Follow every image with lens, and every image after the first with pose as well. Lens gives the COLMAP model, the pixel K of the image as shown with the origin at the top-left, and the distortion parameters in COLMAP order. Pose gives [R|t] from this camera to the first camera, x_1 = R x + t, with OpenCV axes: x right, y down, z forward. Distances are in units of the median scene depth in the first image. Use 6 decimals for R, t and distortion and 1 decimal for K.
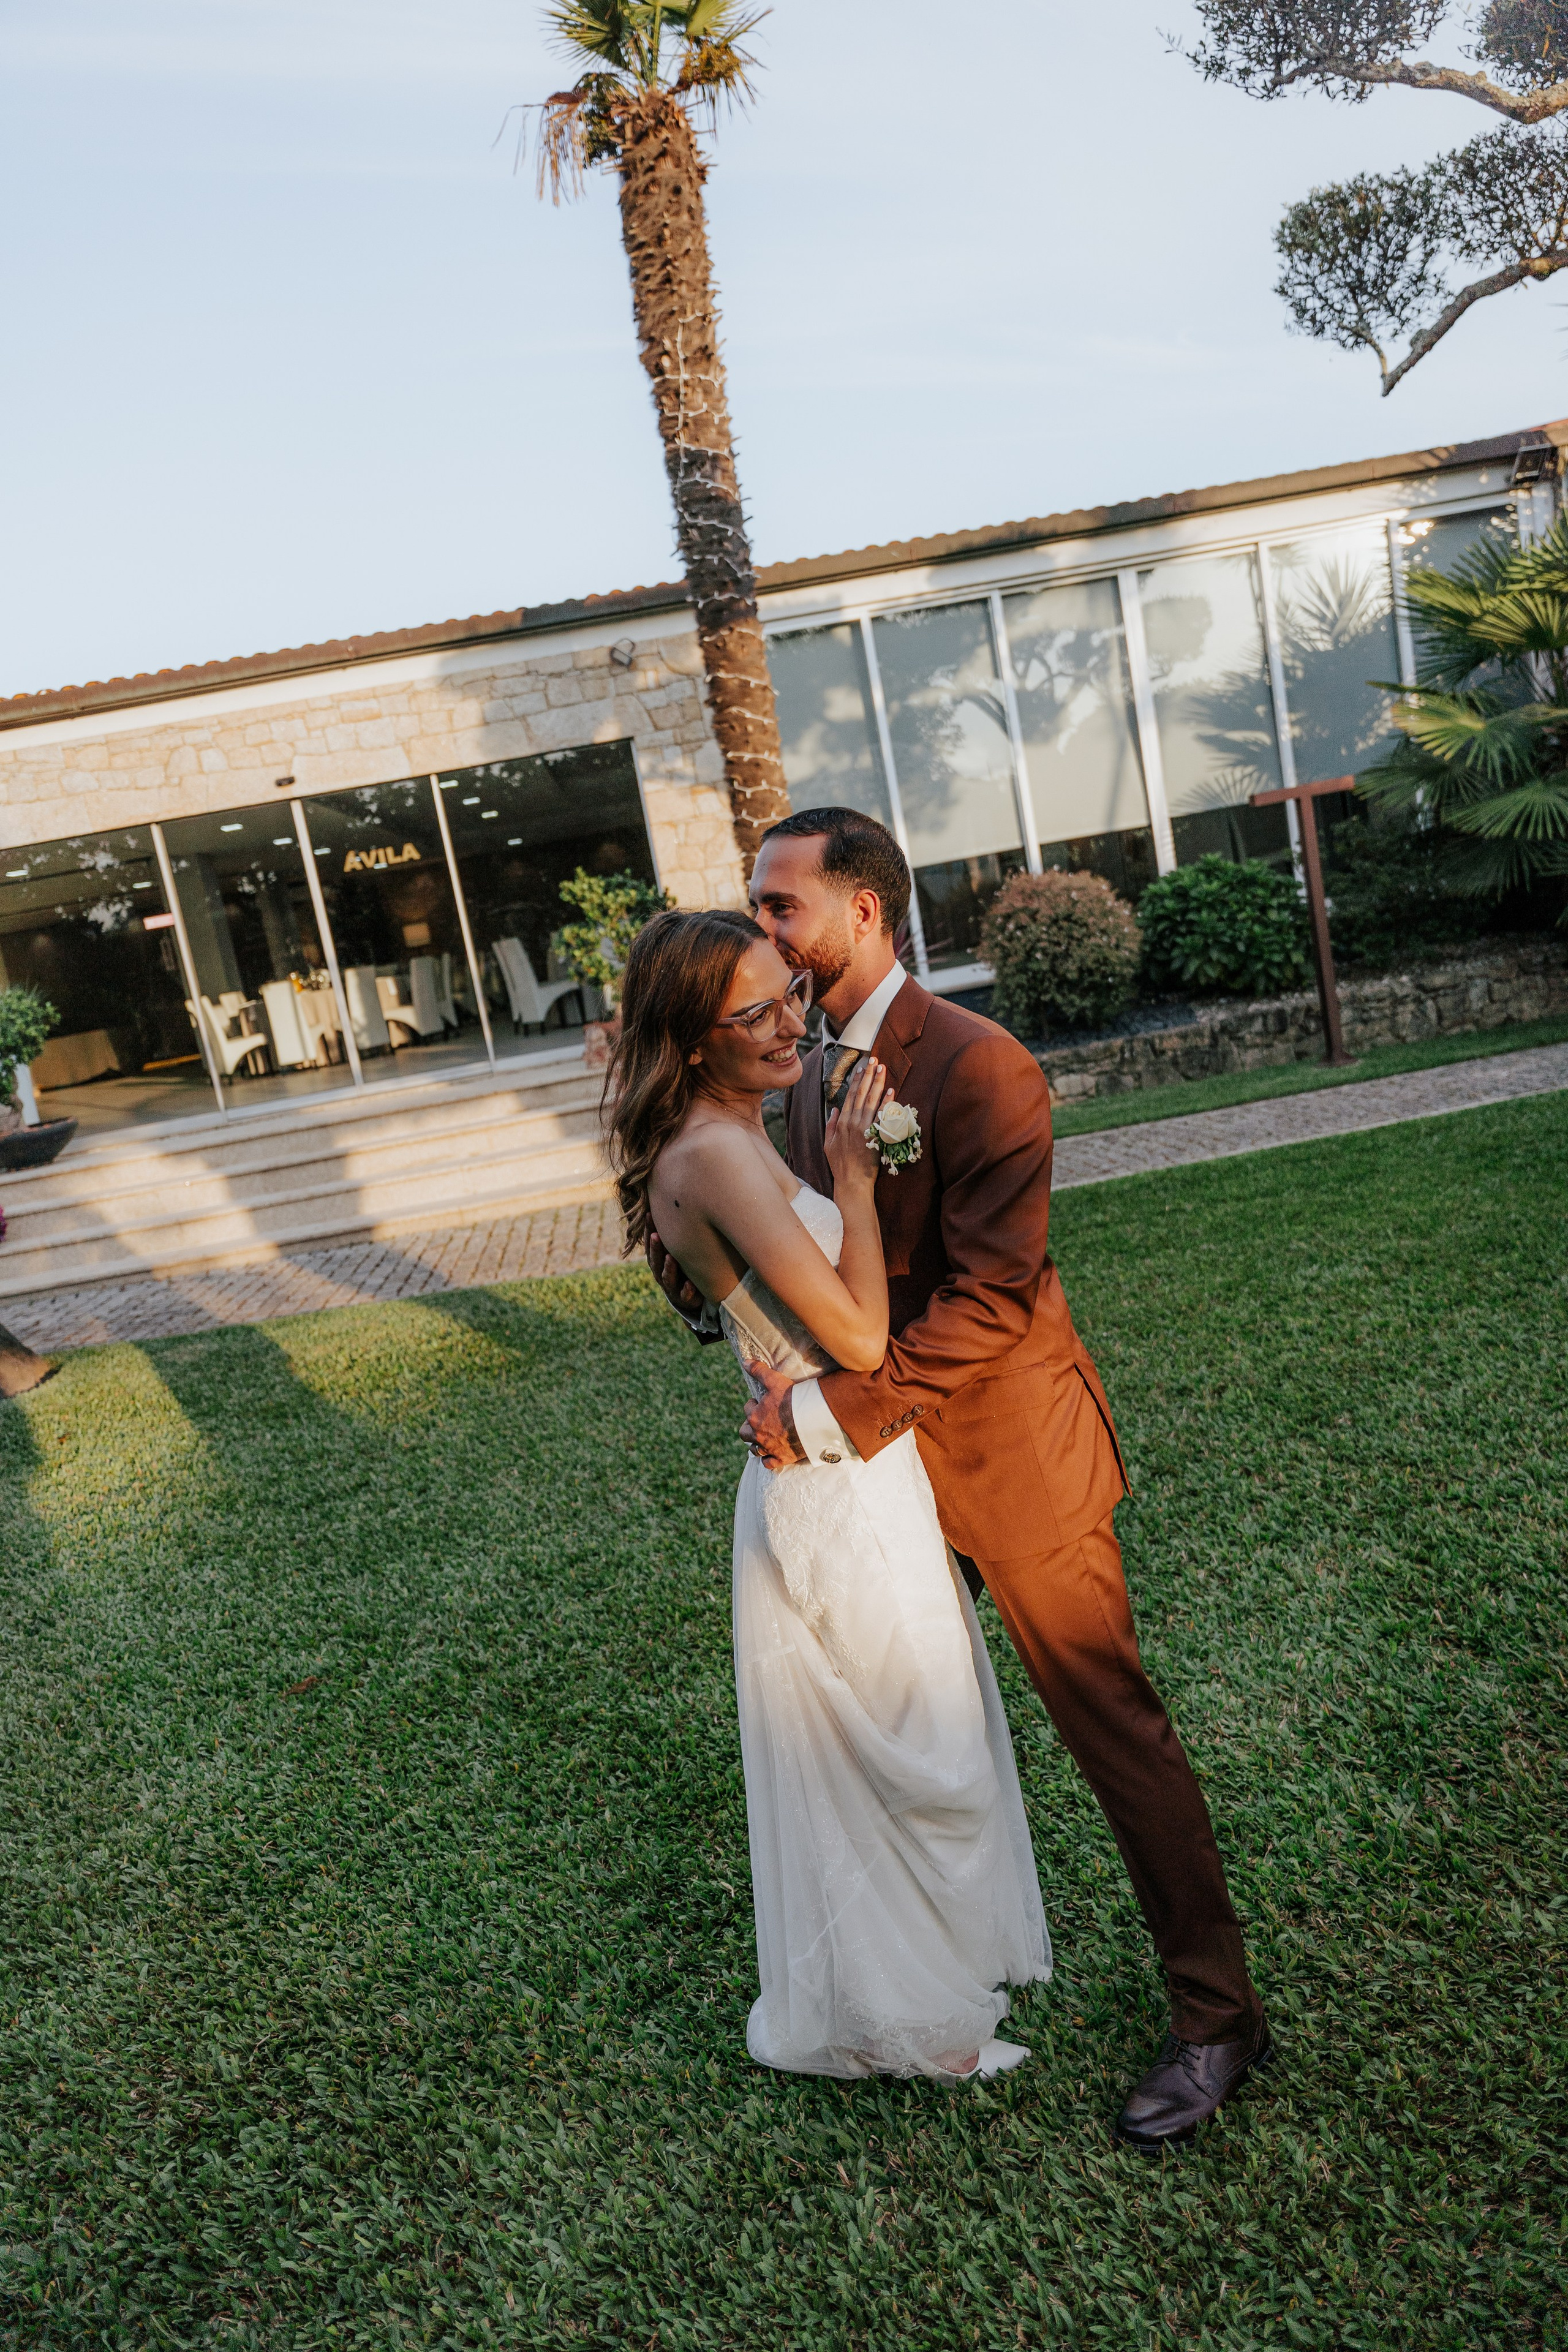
lens RADIAL K [[1582.0, 0, 784.0], [0, 1582.0, 1182.0], [0, 0, 1]] dist [0.000882, 0.003661]
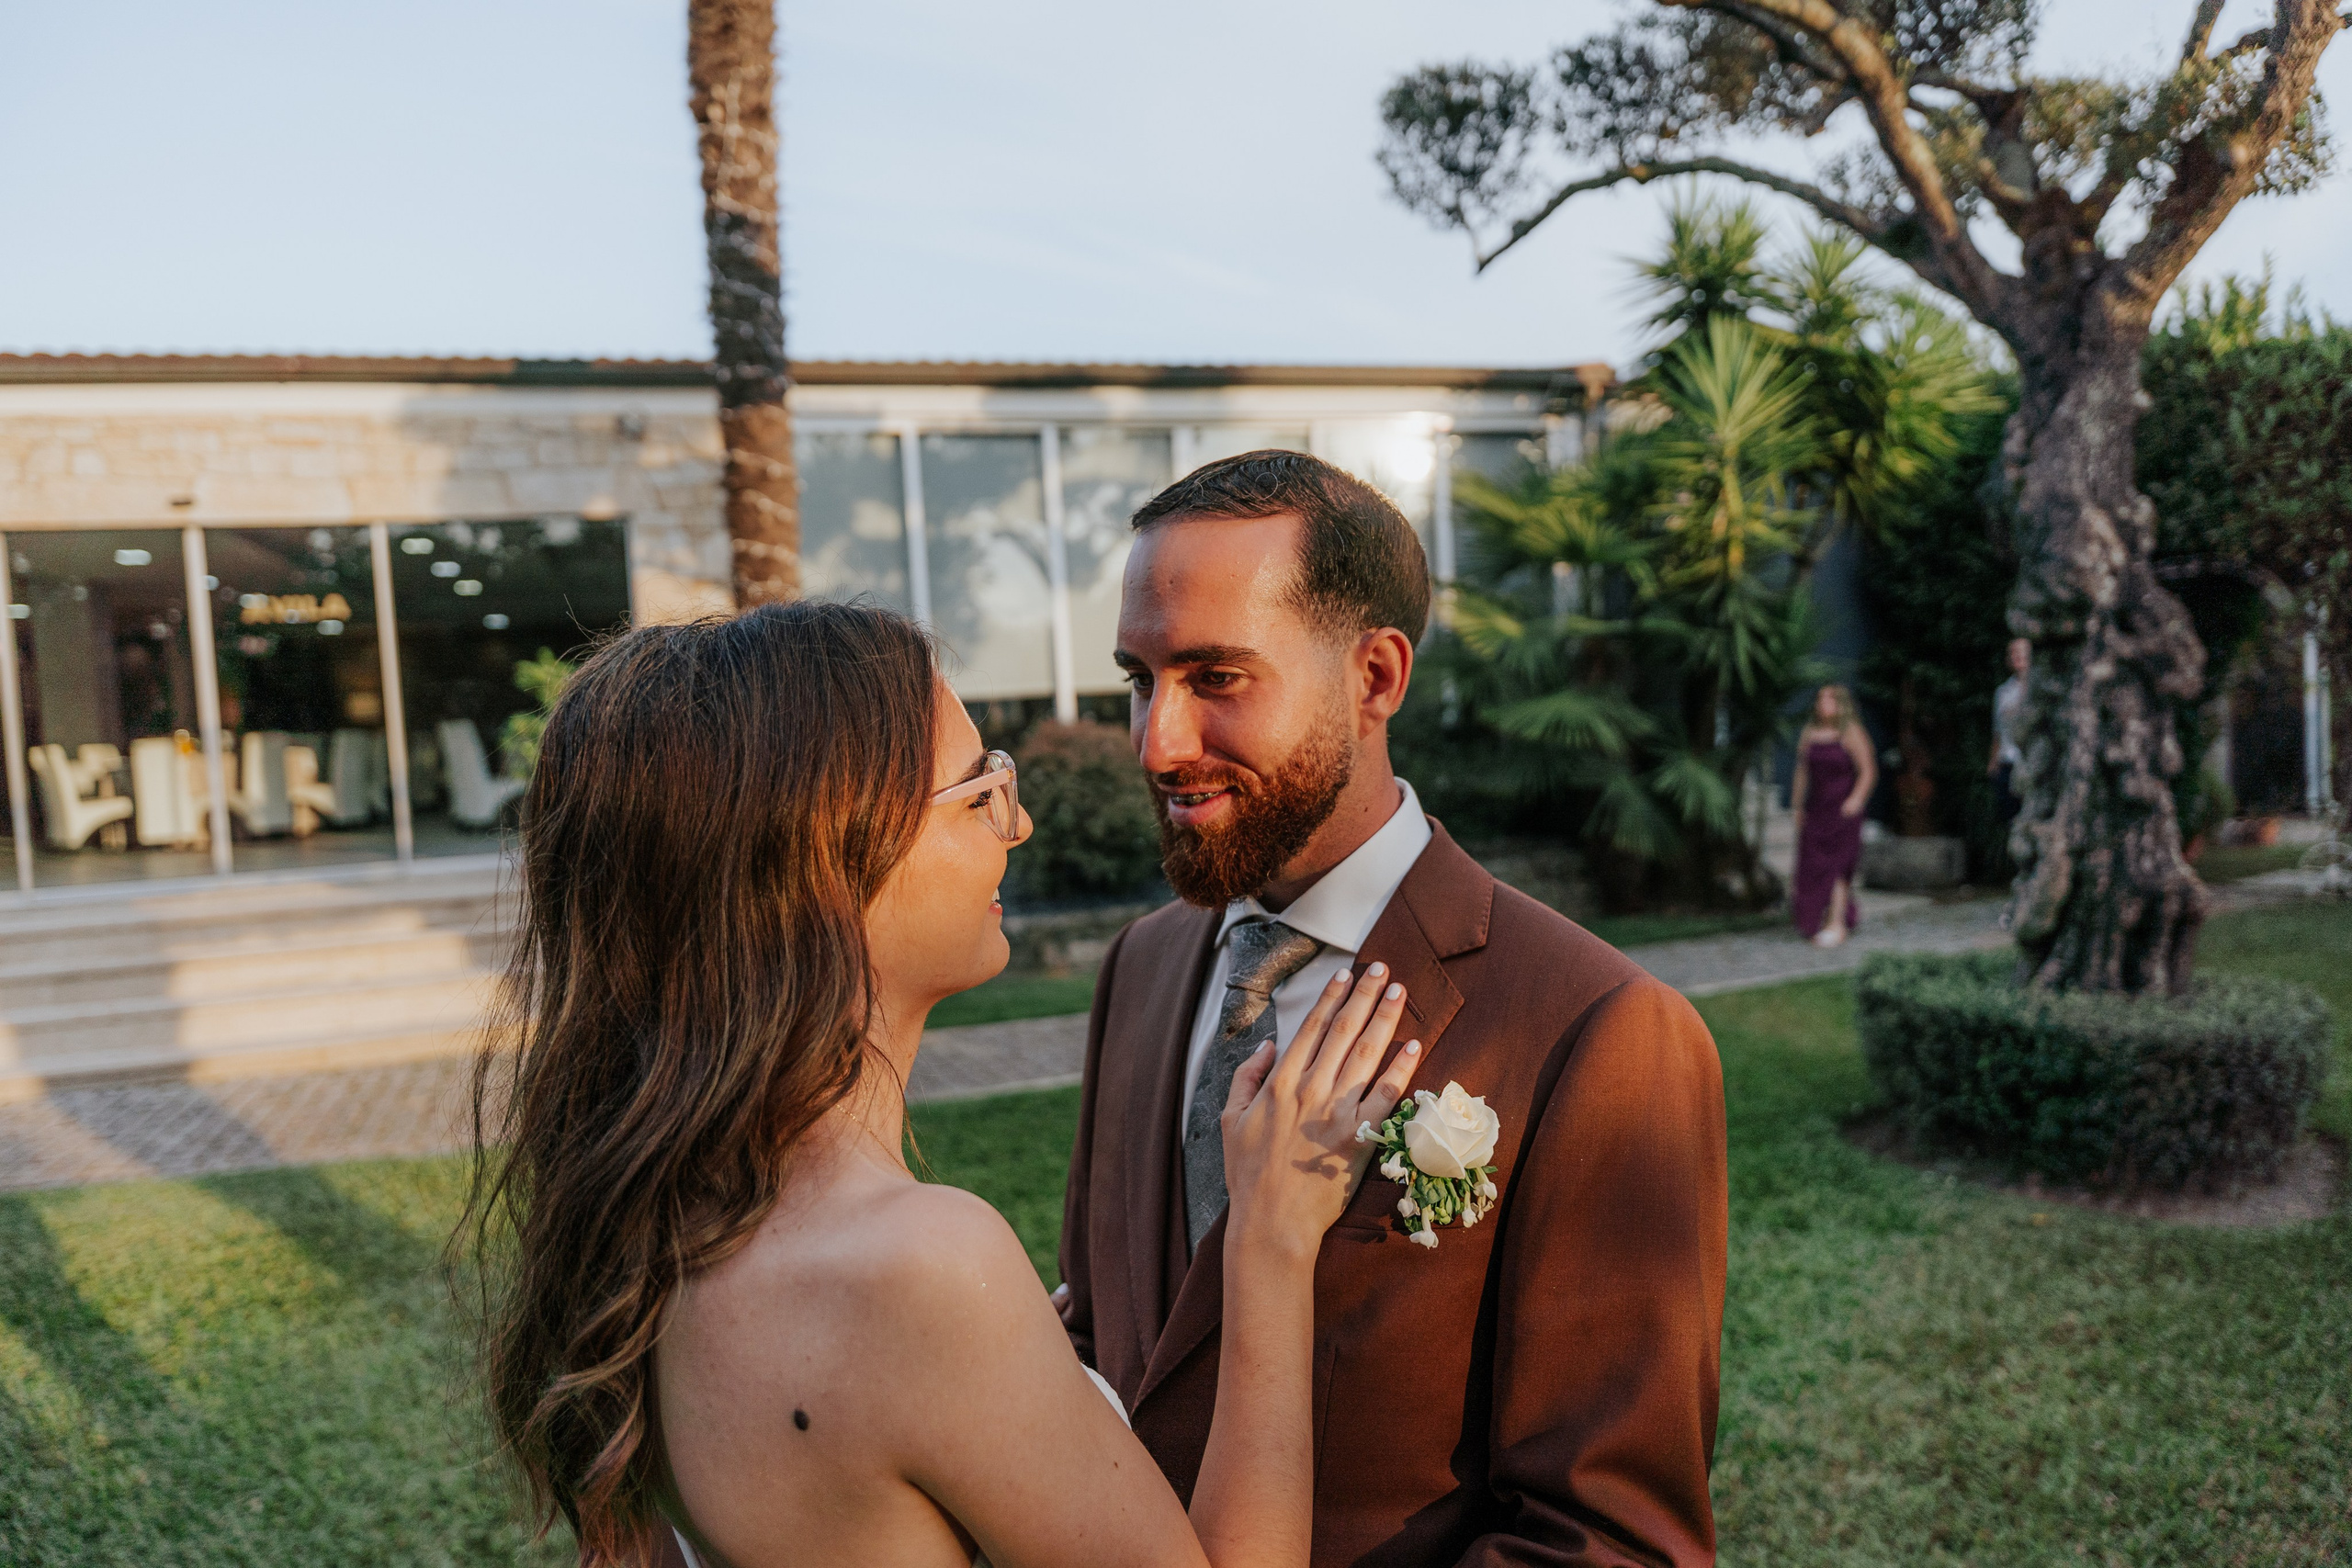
lens RADIAL K [[1567.3, 0, 1176.0], [0, 1567.3, 784.0], [0, 0, 1]] dist [0.013251, -0.022220]
pose [[0.964887, 0.109823, 0.238604, 0.006959], [-0.072781, 0.984613, -0.158871, -0.021659], [-0.252381, 0.135926, 0.958033, 0.135045]]
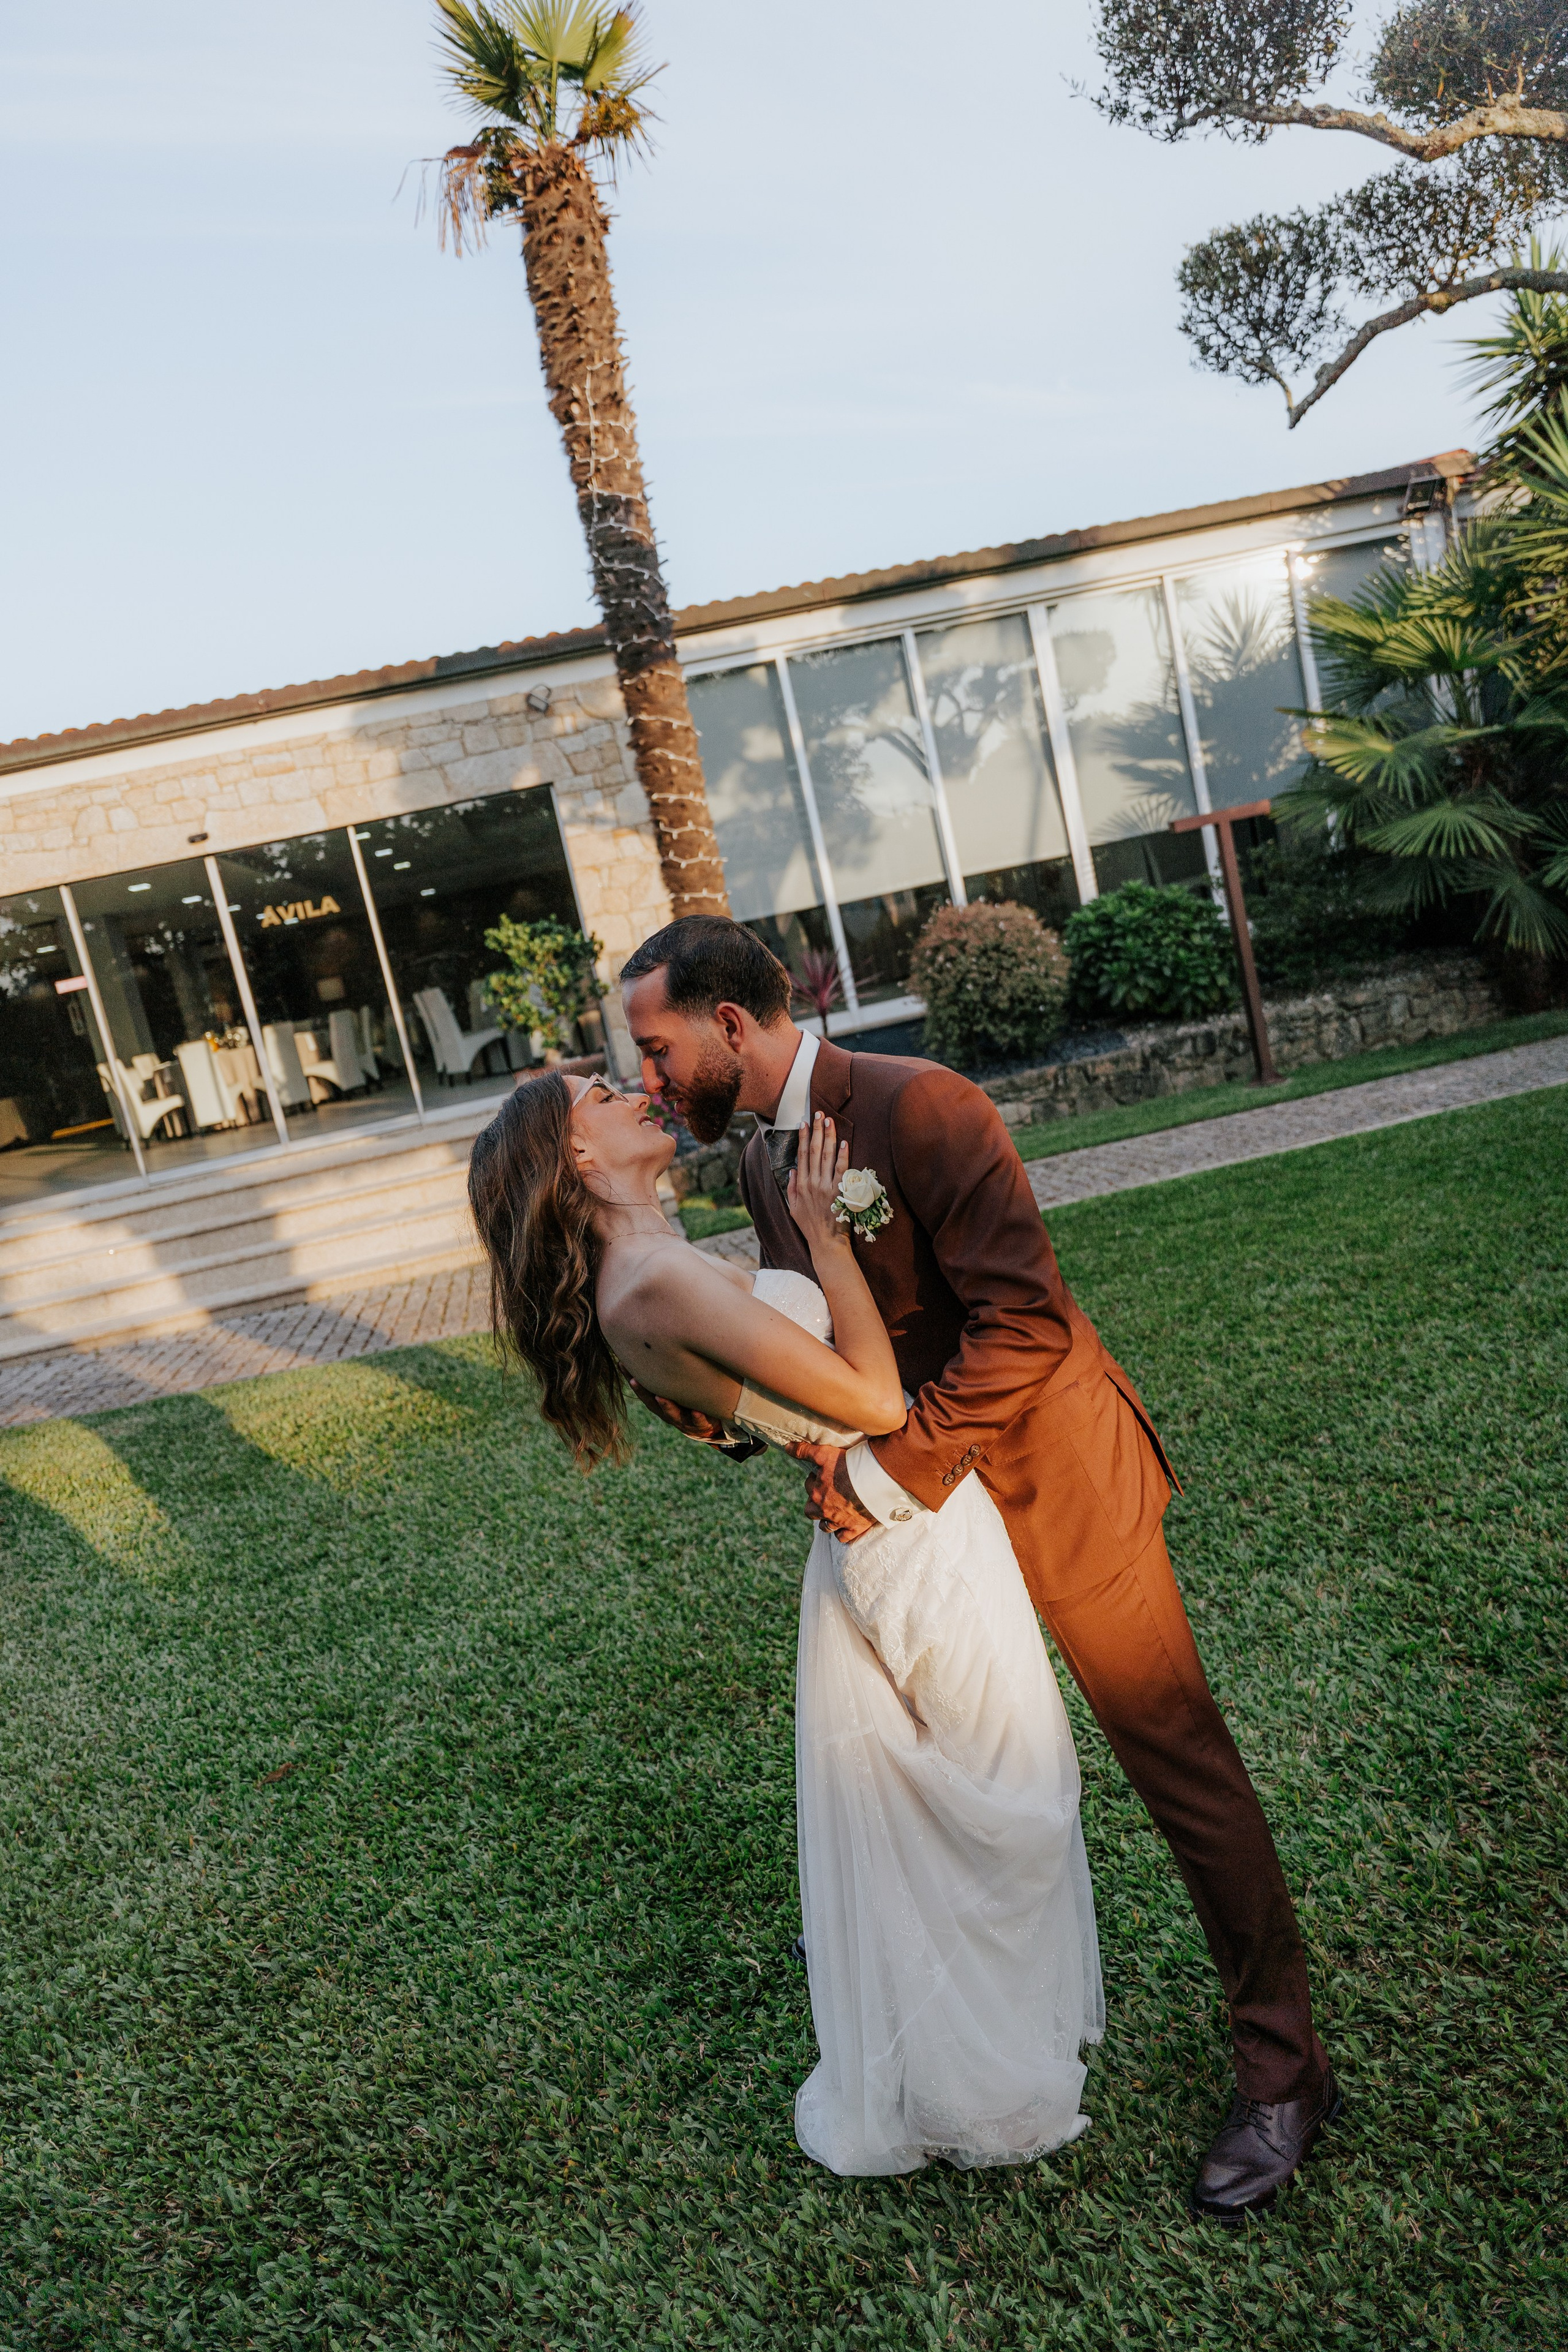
lens RADIAL K [[1581.3, 0, 784.0], [0, 1581.3, 1176.0], [0, 0, 1]] dist [0.007634, -0.004889]
pose [[0.997866, -0.040991, 0.050820, -0.014372], [0.042426, 0.998722, -0.027481, -0.000930], [-0.049629, 0.029578, 0.998330, 0.008939]]
